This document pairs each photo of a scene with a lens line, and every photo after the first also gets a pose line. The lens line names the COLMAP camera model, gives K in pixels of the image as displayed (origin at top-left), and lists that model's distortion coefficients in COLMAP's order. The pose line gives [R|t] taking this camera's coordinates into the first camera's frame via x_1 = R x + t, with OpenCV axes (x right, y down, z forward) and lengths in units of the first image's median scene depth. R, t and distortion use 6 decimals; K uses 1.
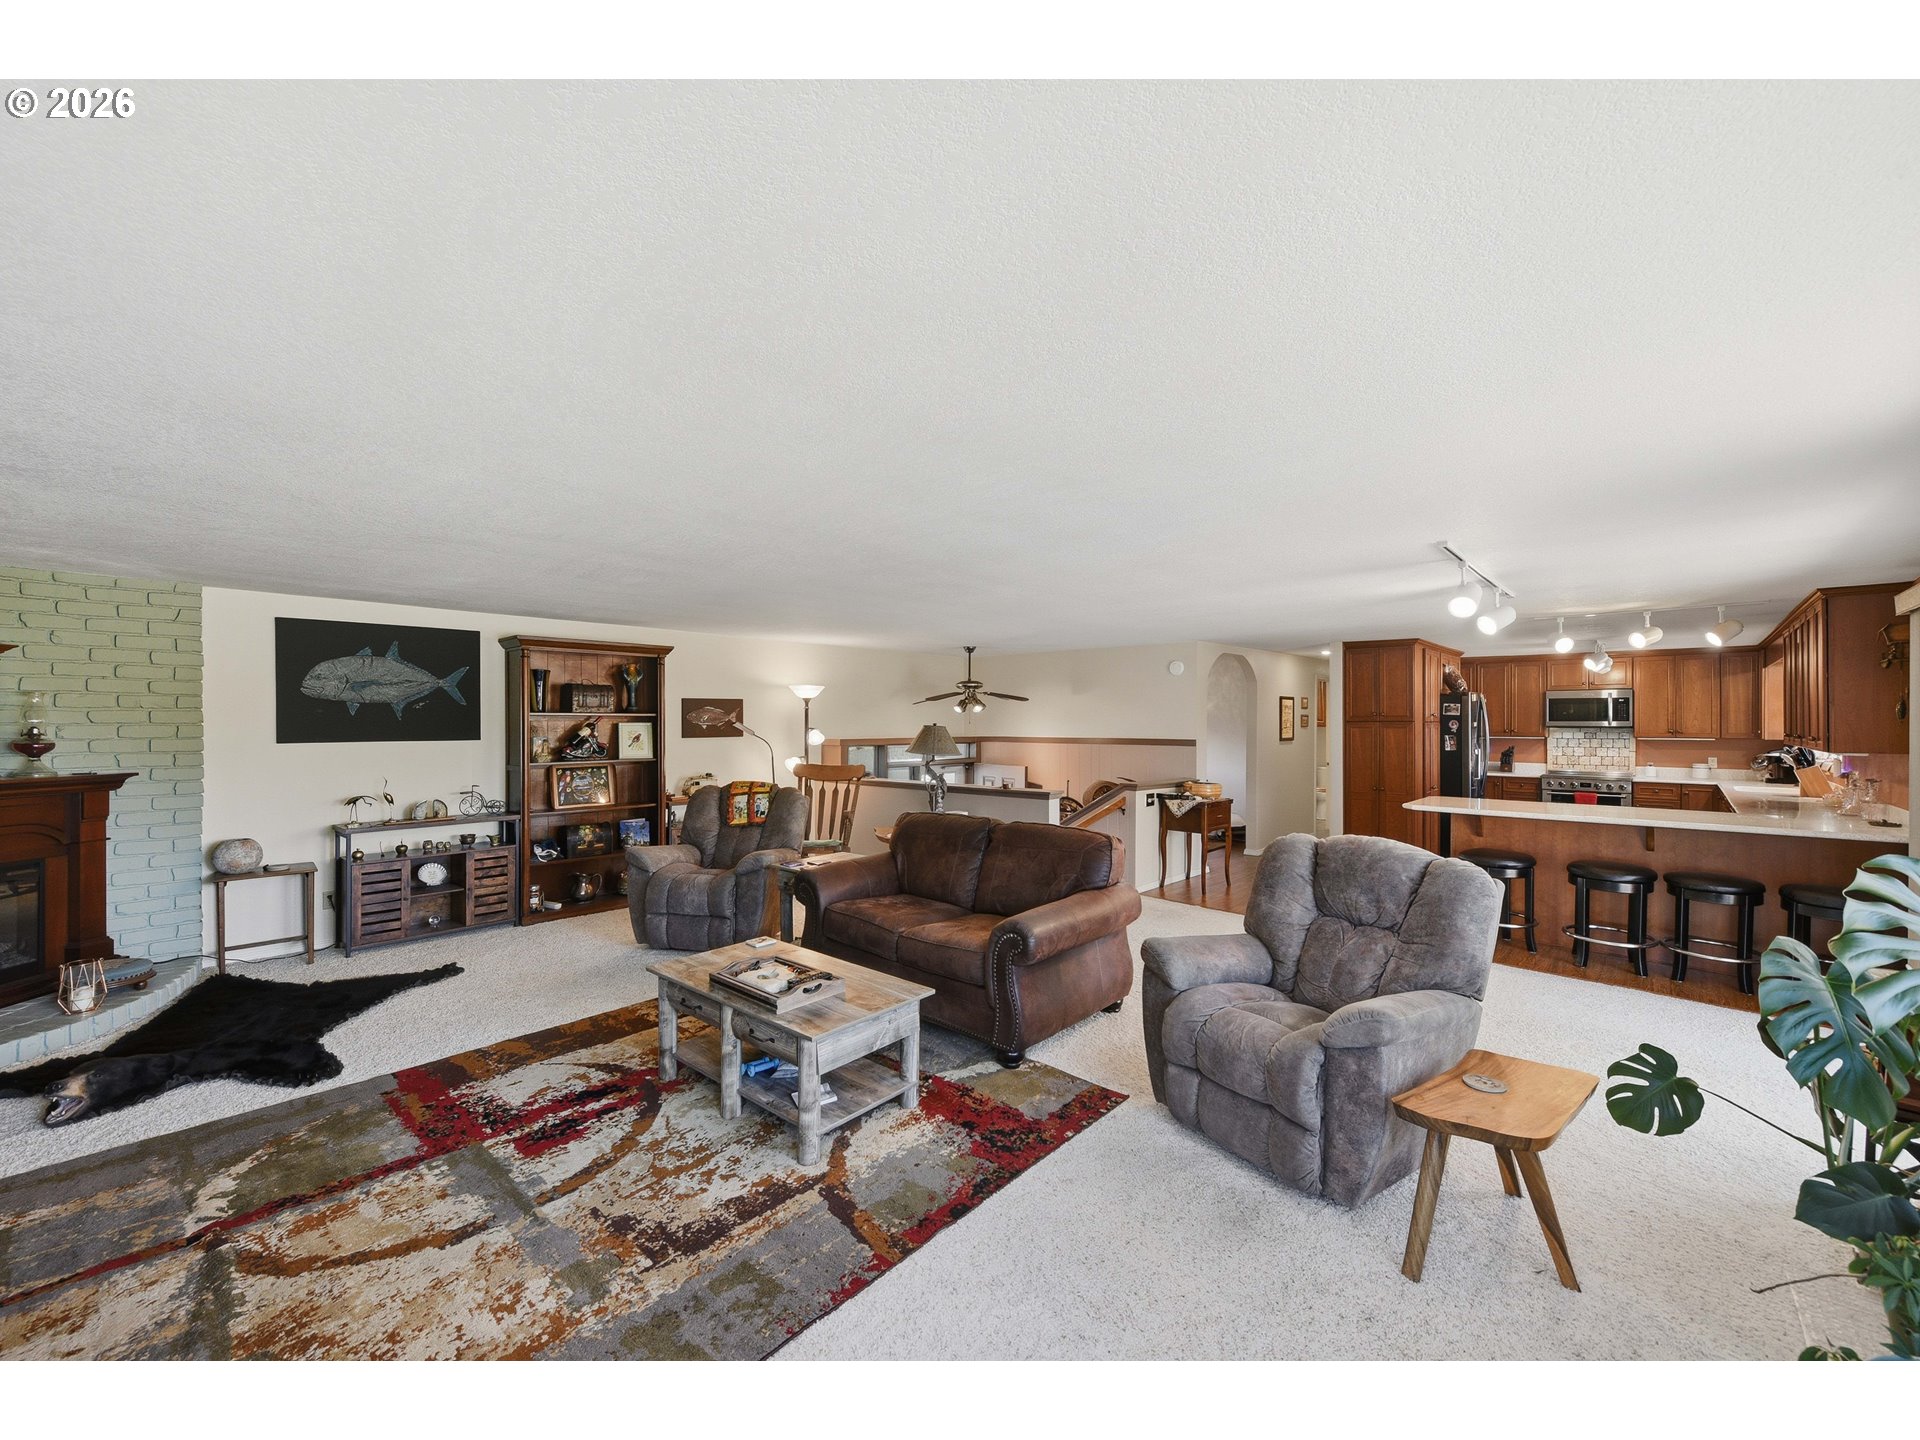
lens RADIAL K [[770.2, 0, 967.8], [0, 770.2, 719.6], [0, 0, 1]] dist [-0.002985, 0.000002]
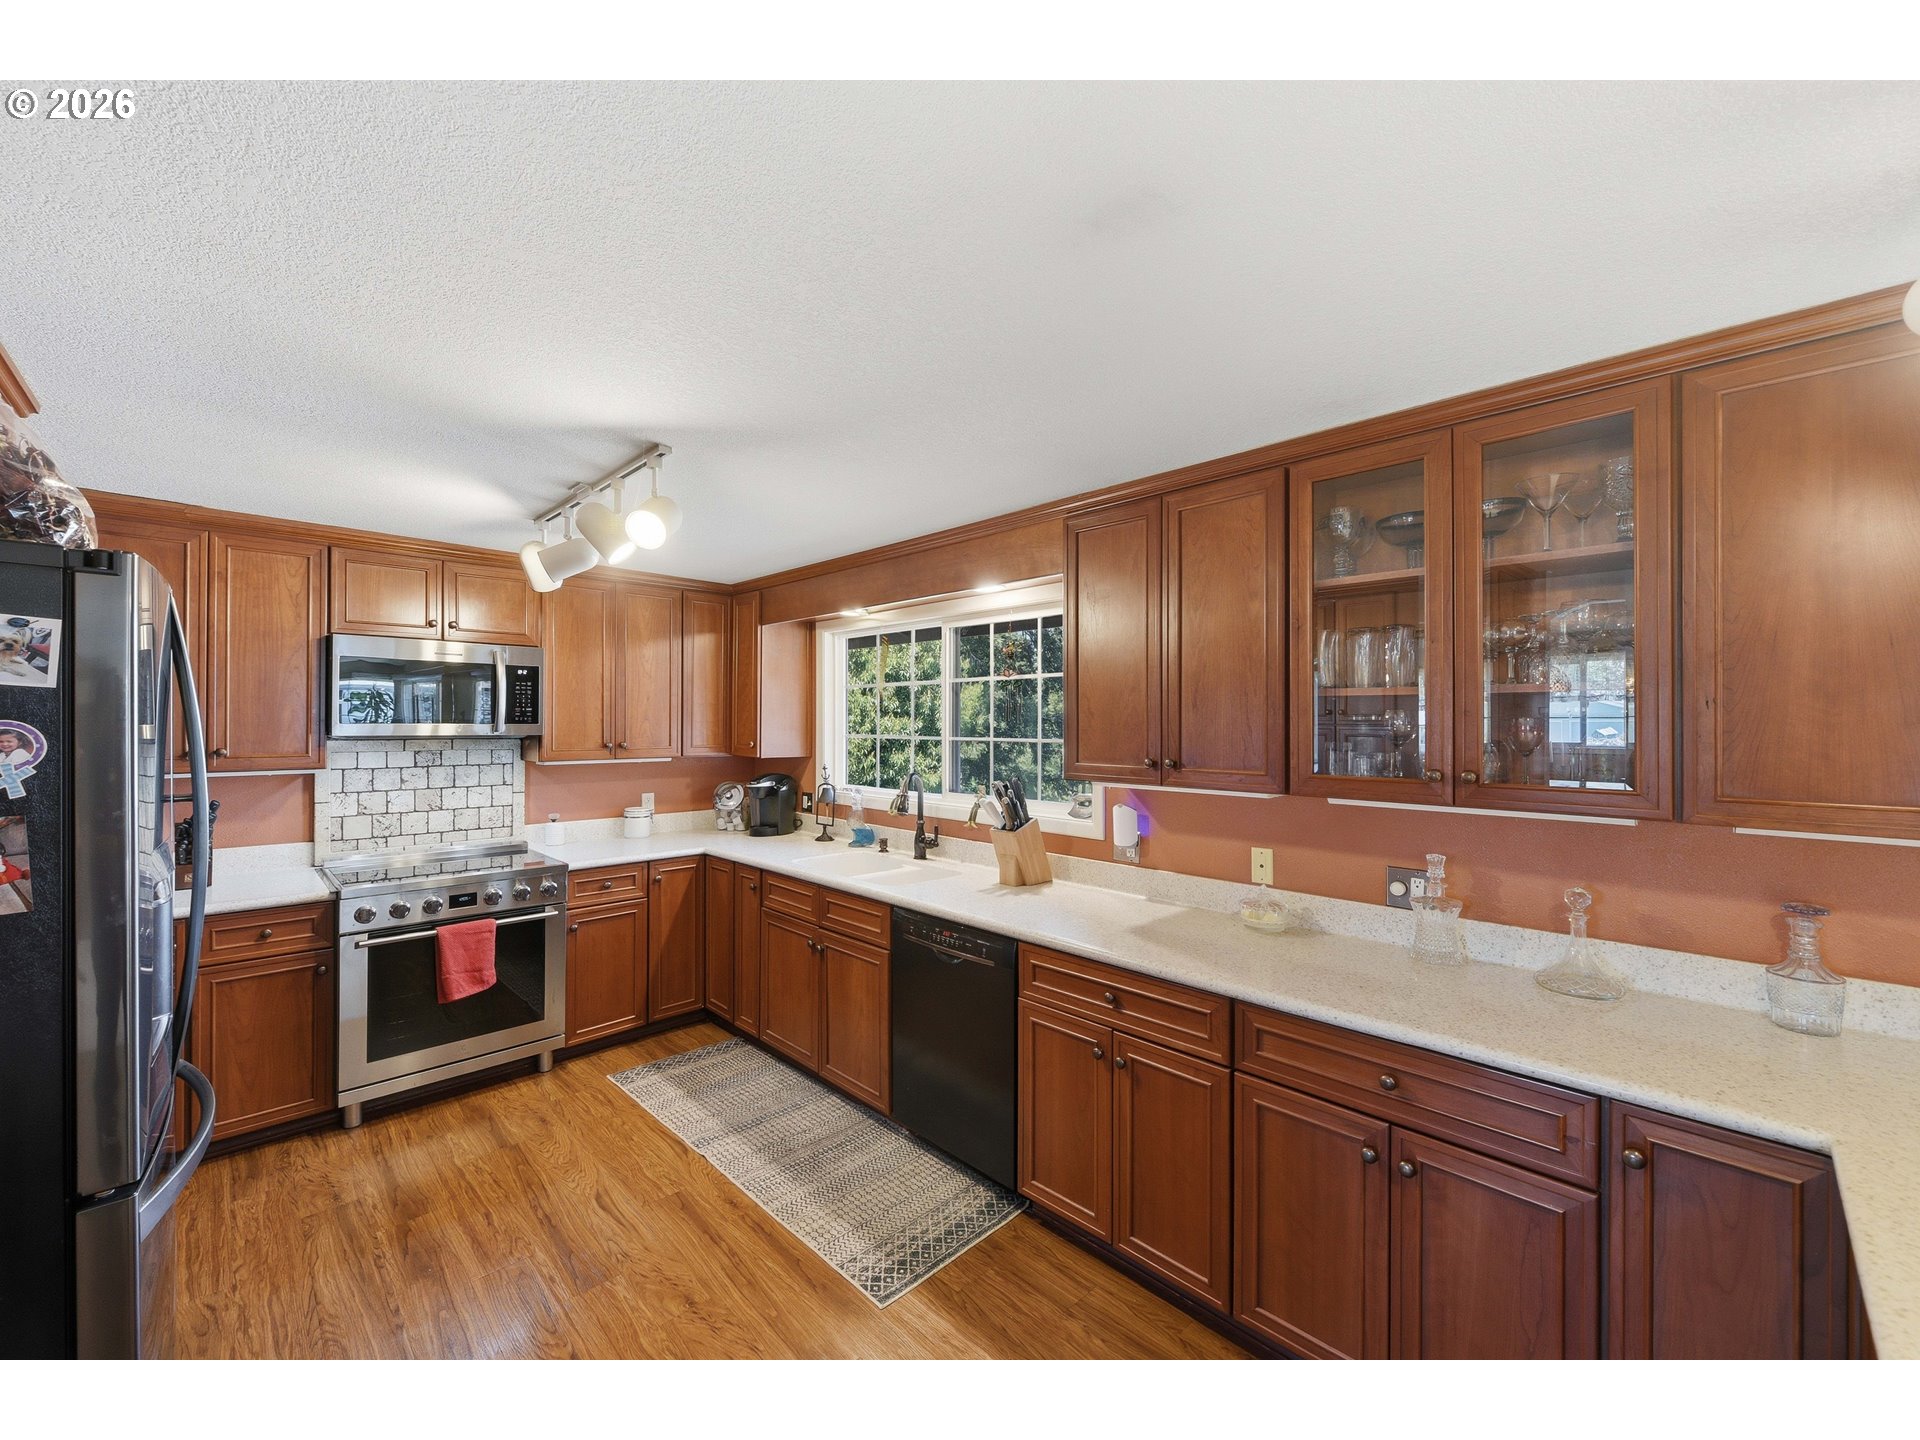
lens RADIAL K [[770.2, 0, 967.8], [0, 770.2, 719.6], [0, 0, 1]] dist [-0.002985, 0.000002]
pose [[0.054739, 0.002893, 0.998497, 0.540263], [-0.006593, 0.999975, -0.002536, -0.000365], [-0.998479, -0.006444, 0.054756, 0.883790]]
